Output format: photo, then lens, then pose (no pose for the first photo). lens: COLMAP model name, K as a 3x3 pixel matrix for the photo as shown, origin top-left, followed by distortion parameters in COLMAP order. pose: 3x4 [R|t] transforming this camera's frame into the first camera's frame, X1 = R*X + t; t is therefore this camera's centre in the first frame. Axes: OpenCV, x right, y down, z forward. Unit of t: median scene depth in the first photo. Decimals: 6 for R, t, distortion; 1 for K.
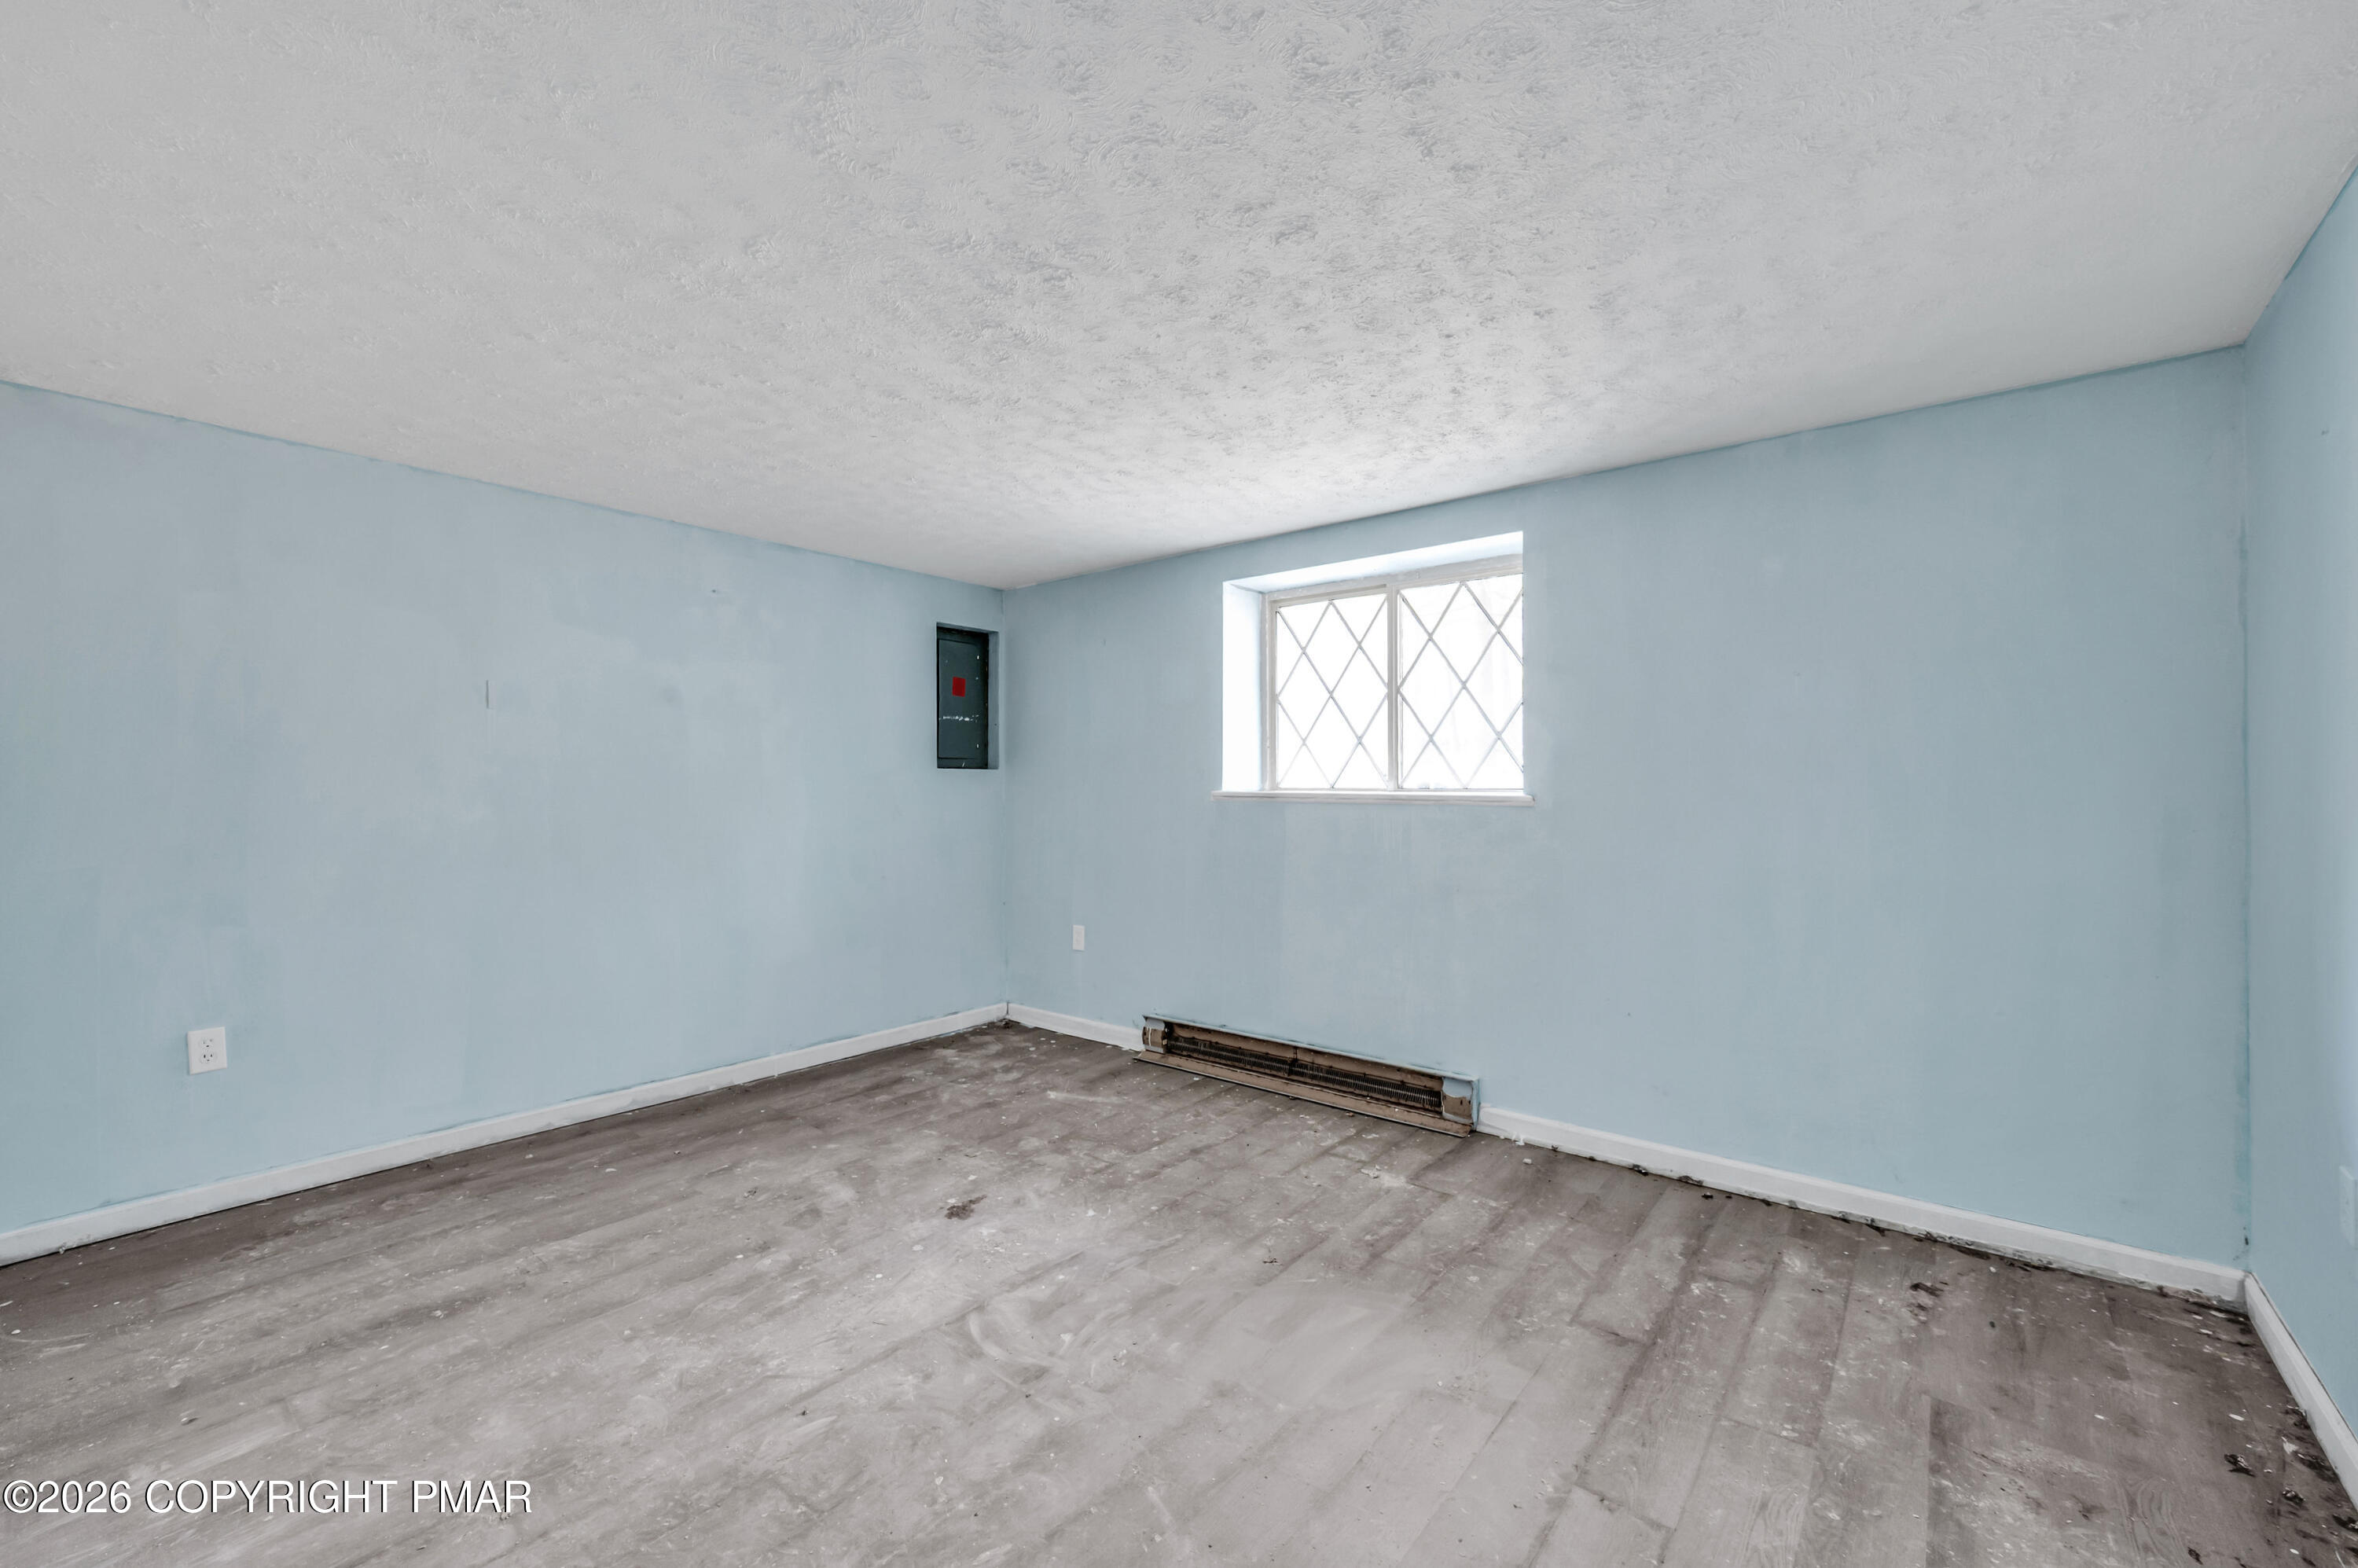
lens RADIAL K [[933.4, 0, 1178.9], [0, 933.4, 788.8], [0, 0, 1]] dist [0.000463, -0.000225]
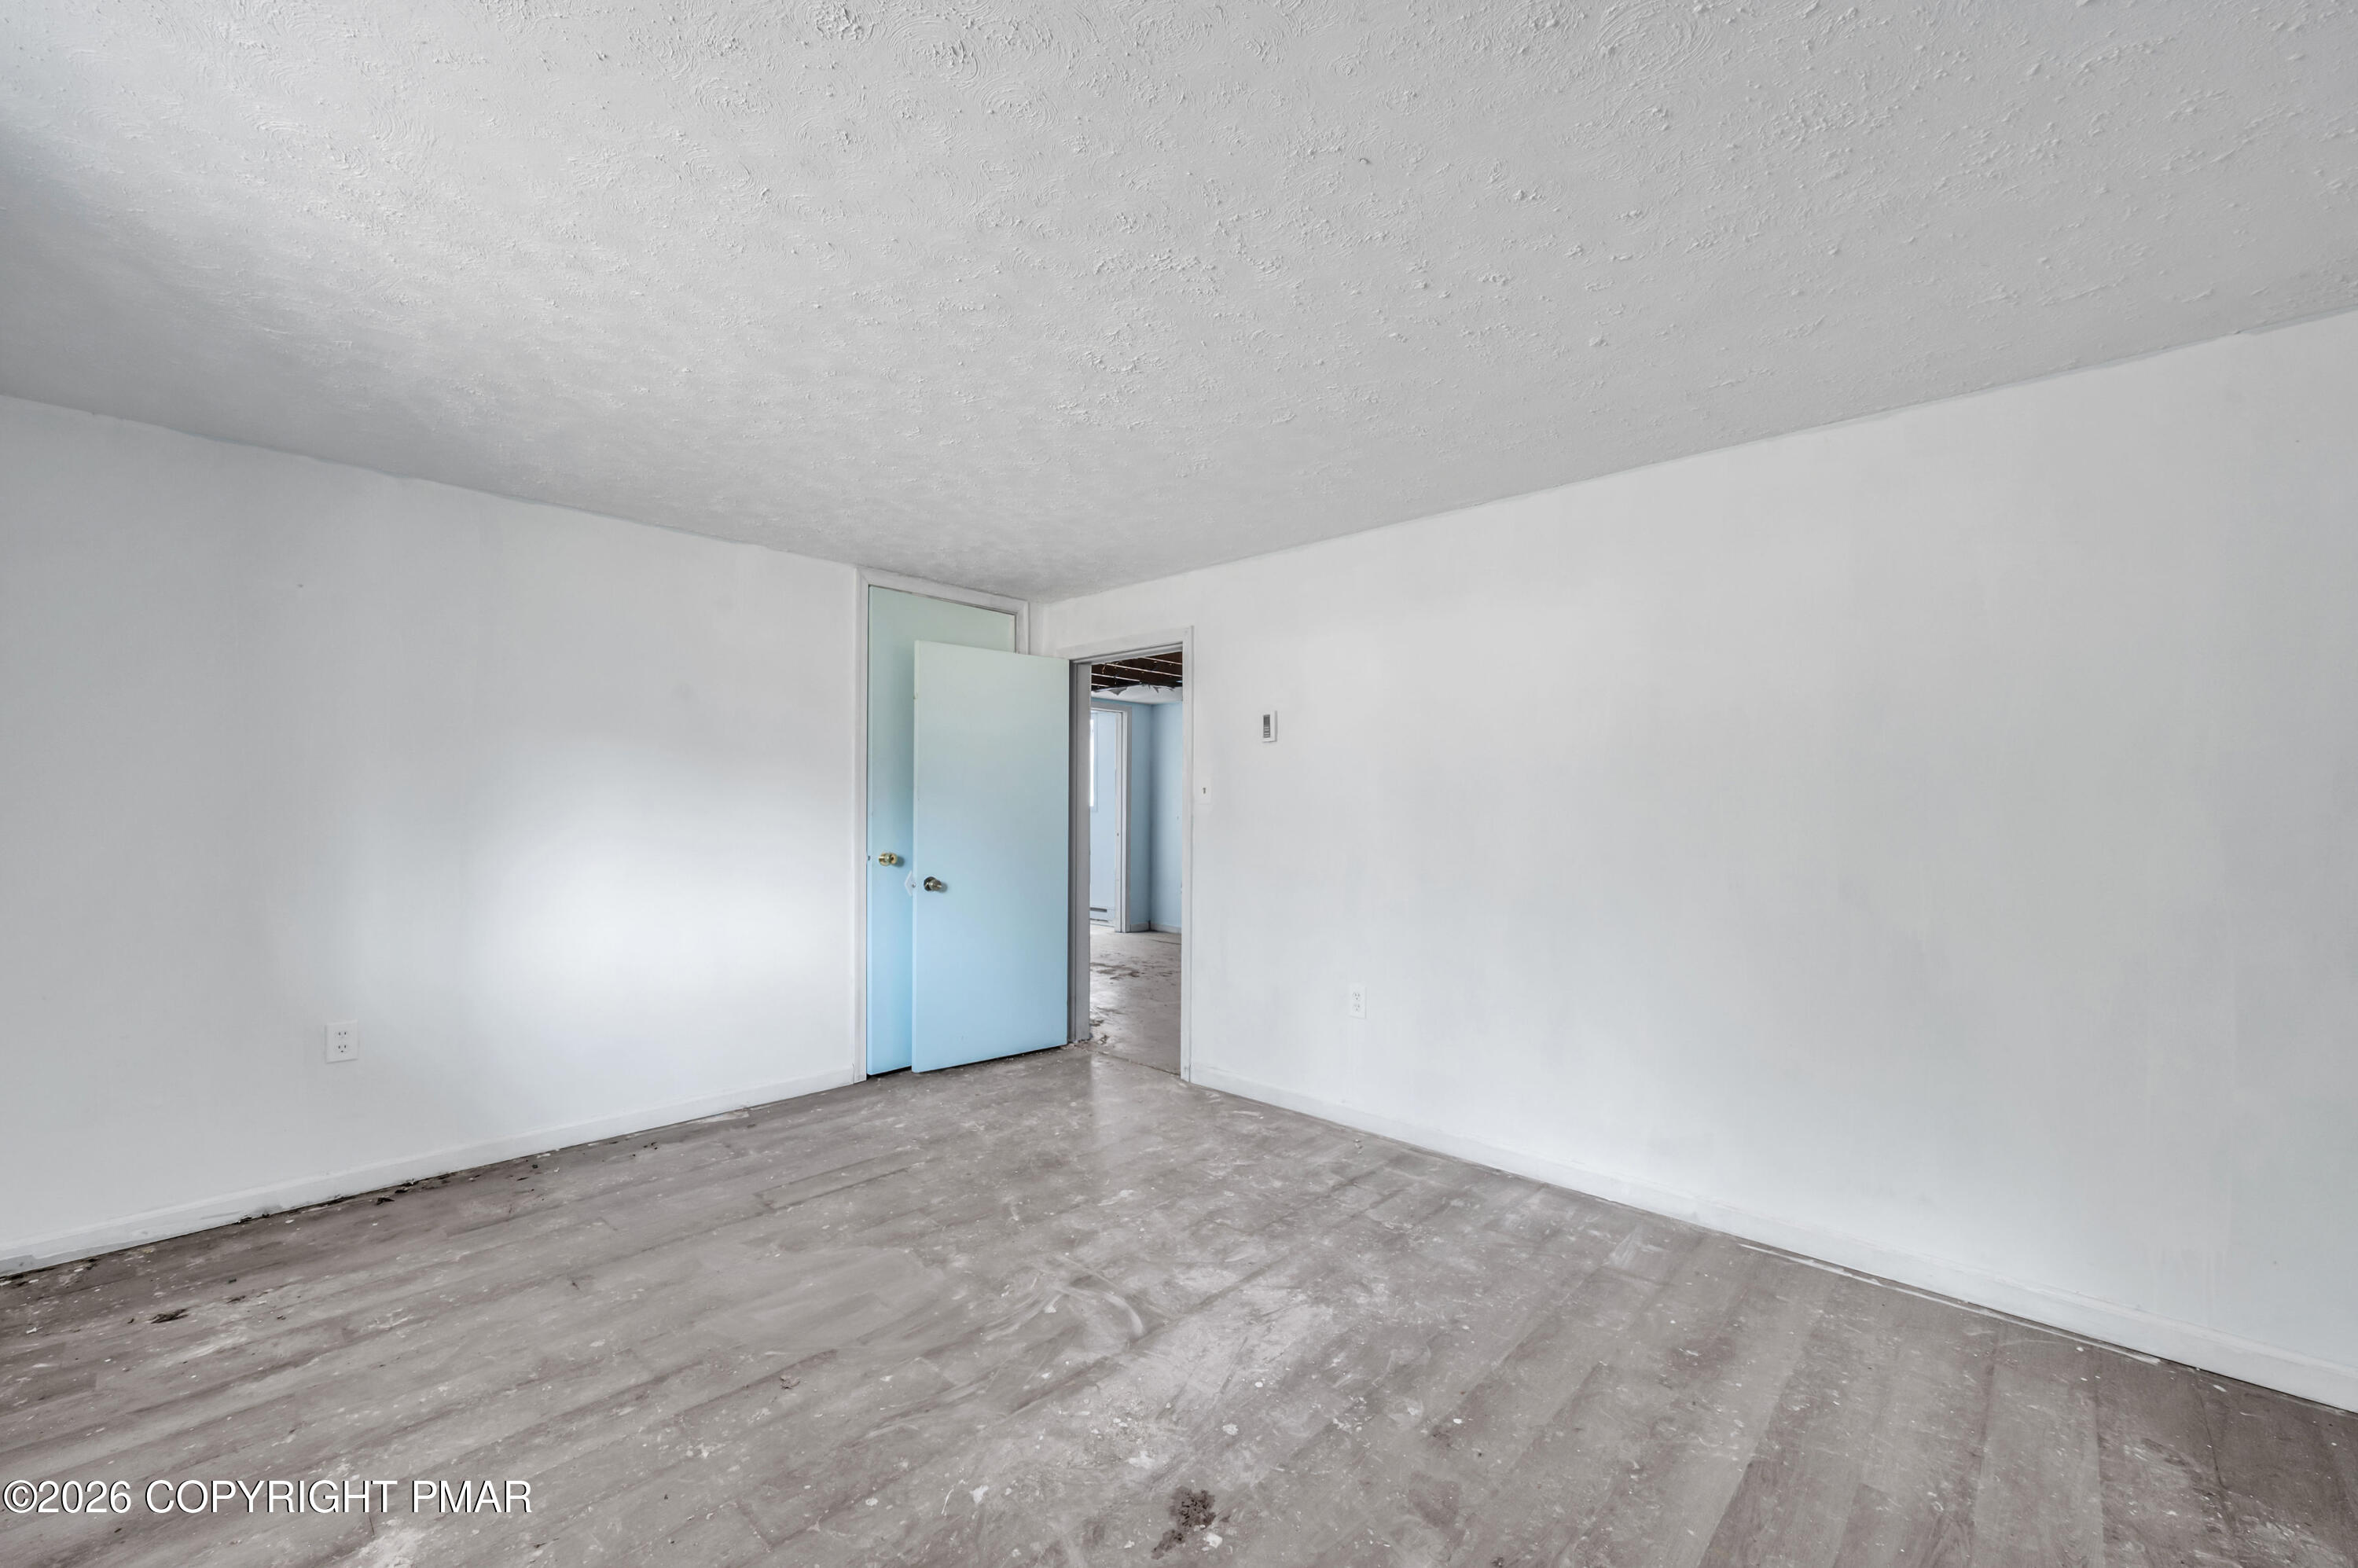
lens RADIAL K [[933.4, 0, 1179.2], [0, 933.4, 792.6], [0, 0, 1]] dist [0.000463, -0.000225]
pose [[-0.997017, -0.002955, 0.077123, -0.322032], [-0.004190, 0.999866, -0.015849, 0.001712], [-0.077065, -0.016125, -0.996896, 1.907659]]
